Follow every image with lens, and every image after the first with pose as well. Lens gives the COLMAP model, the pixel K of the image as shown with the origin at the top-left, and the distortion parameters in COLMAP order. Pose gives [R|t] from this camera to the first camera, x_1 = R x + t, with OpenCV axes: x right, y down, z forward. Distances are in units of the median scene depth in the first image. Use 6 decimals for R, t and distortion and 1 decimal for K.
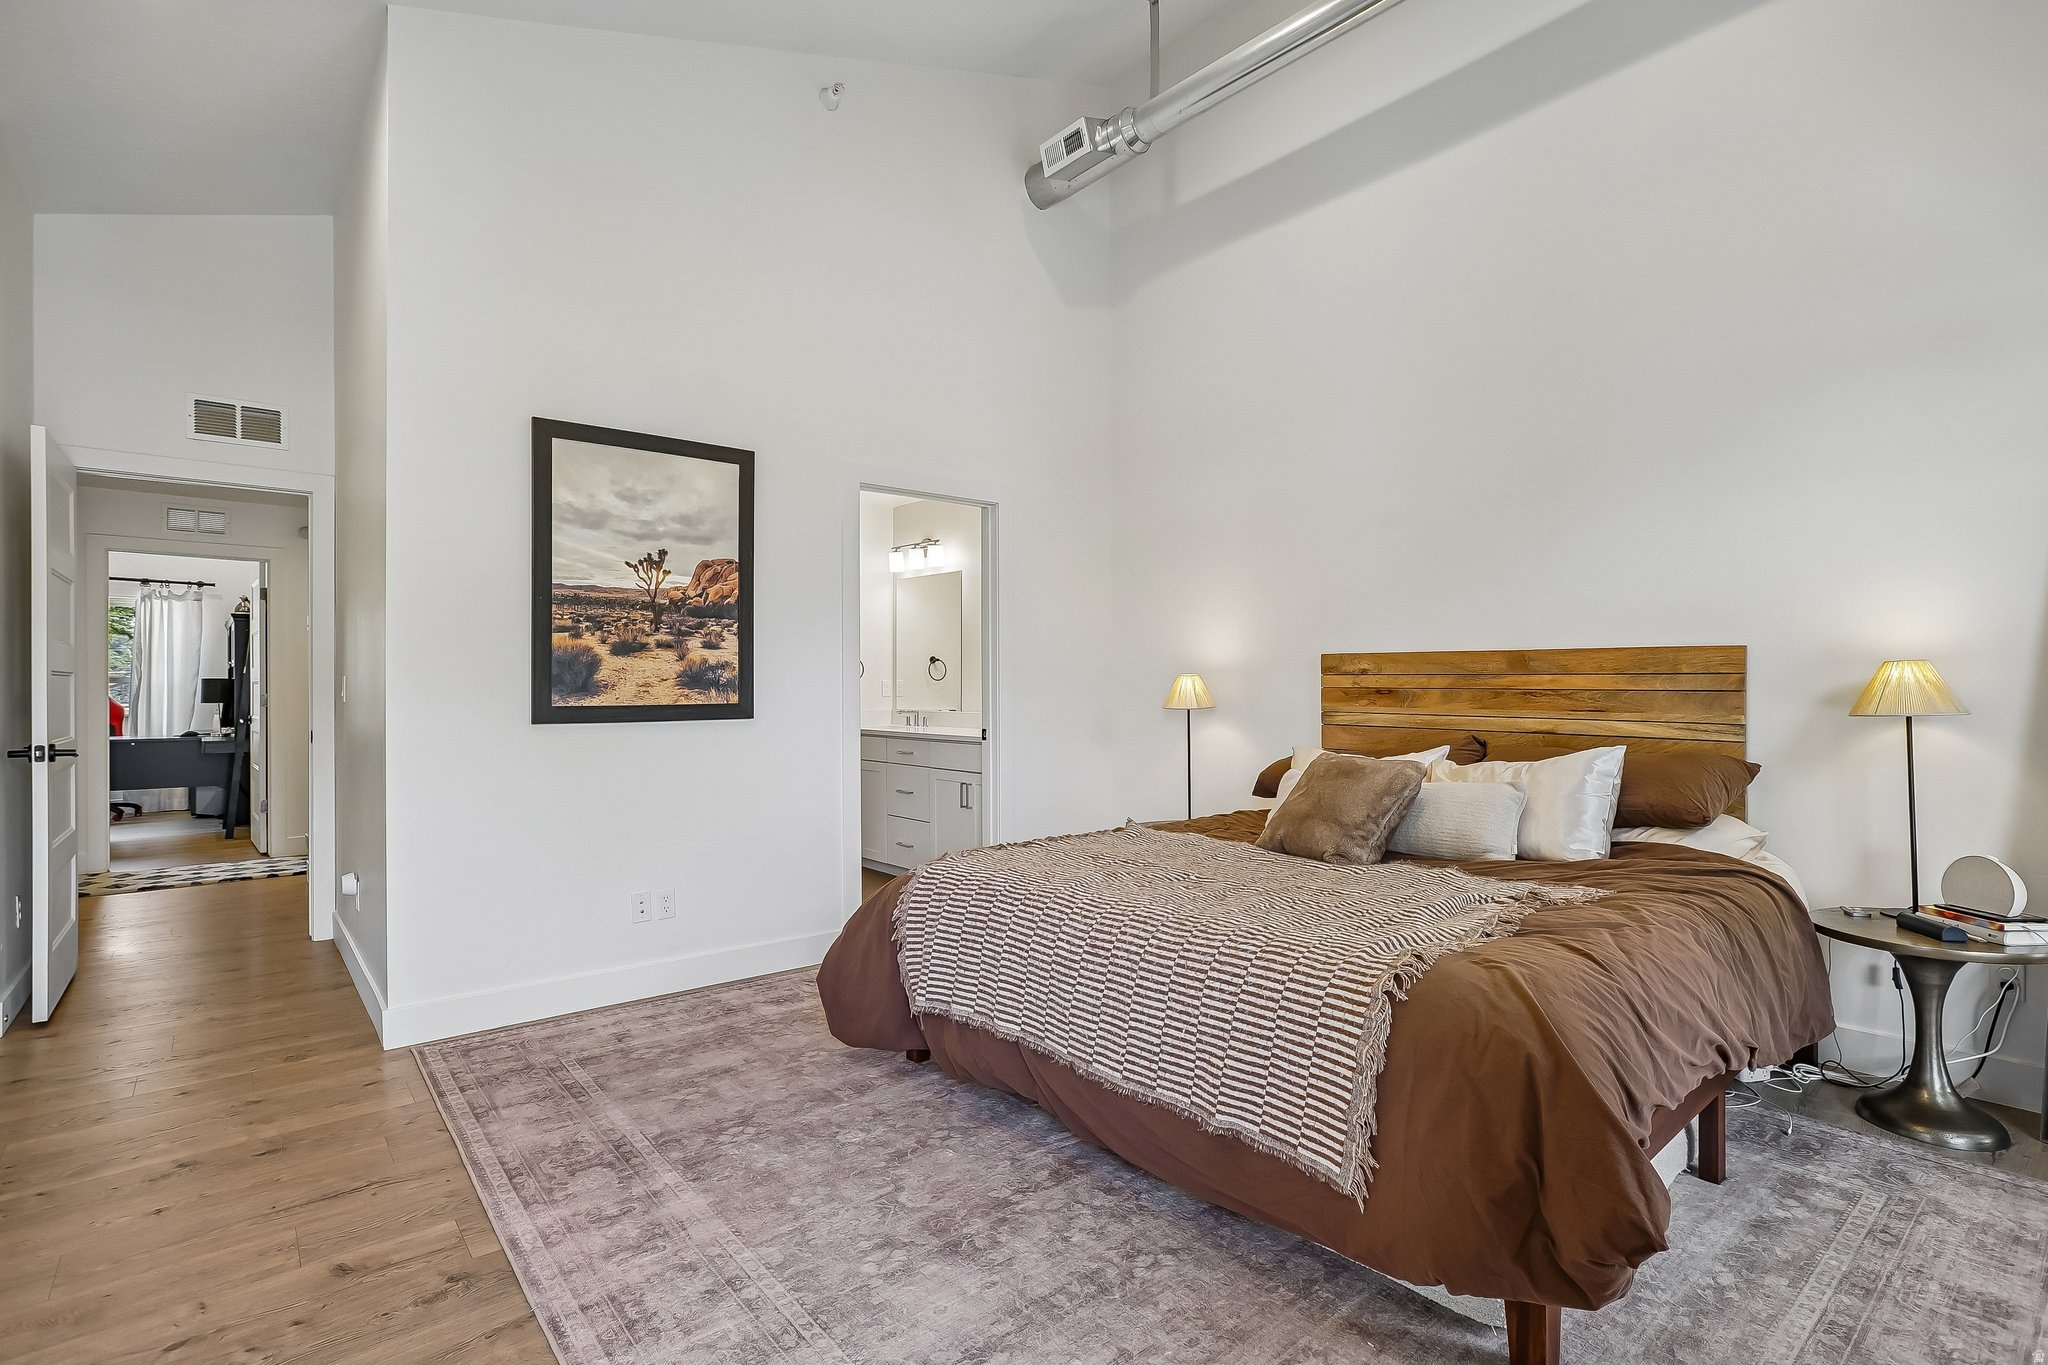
lens RADIAL K [[948.7, 0, 1031.7], [0, 948.7, 691.8], [0, 0, 1]] dist [-0.029184, 0.010715]
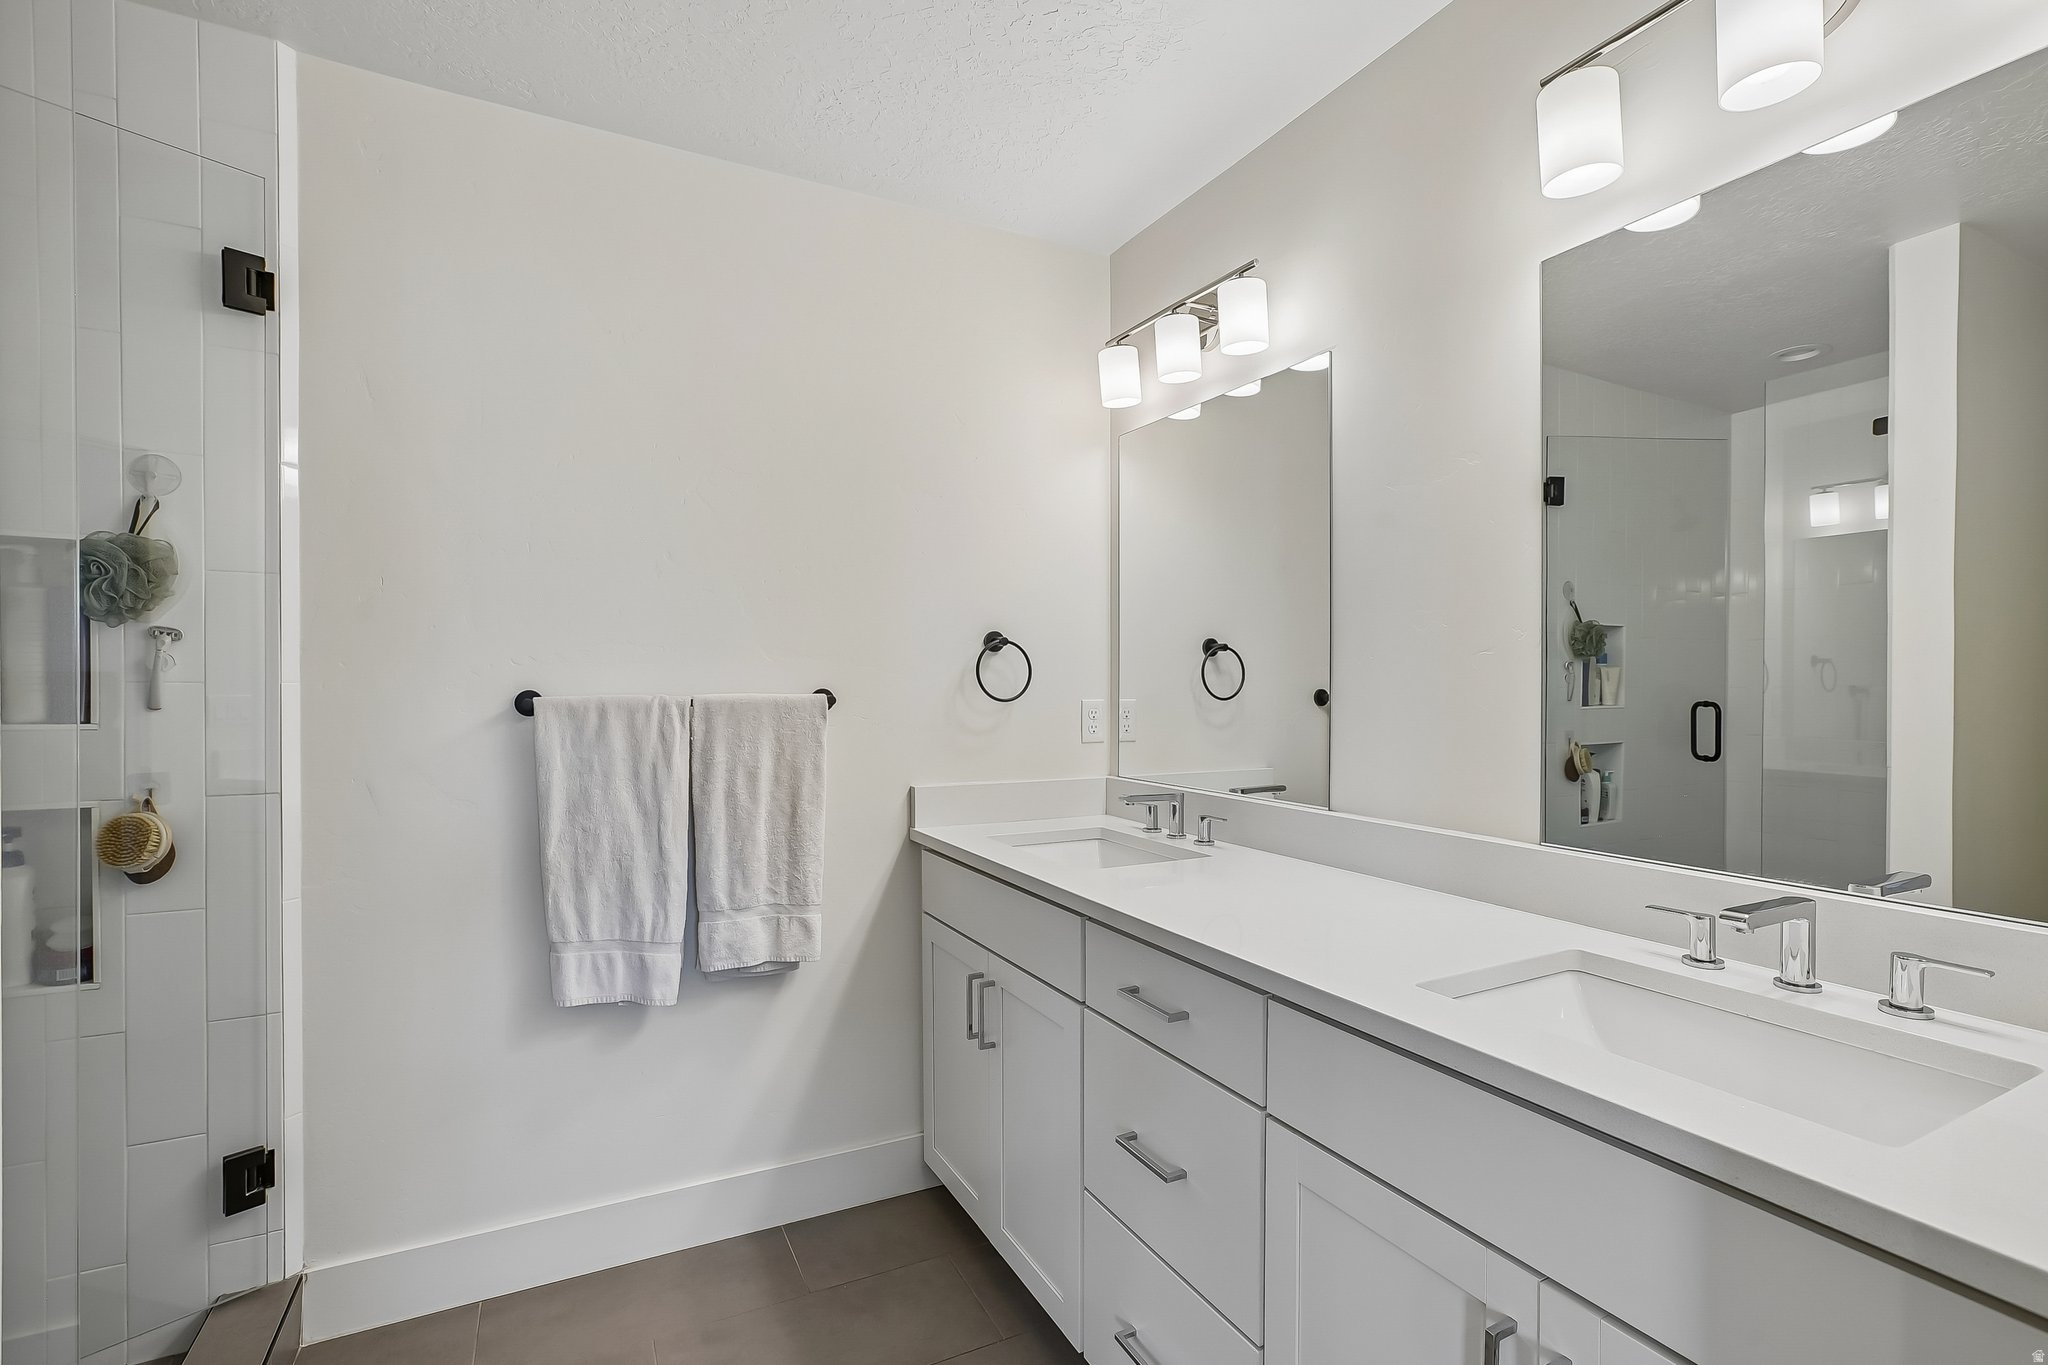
lens RADIAL K [[935.7, 0, 1021.0], [0, 935.7, 686.3], [0, 0, 1]] dist [-0.026758, 0.009443]
pose [[0.973979, -0.003929, -0.226605, -0.085435], [0.006278, 0.999934, 0.009649, -0.019941], [0.226552, -0.010821, 0.973939, 0.554299]]
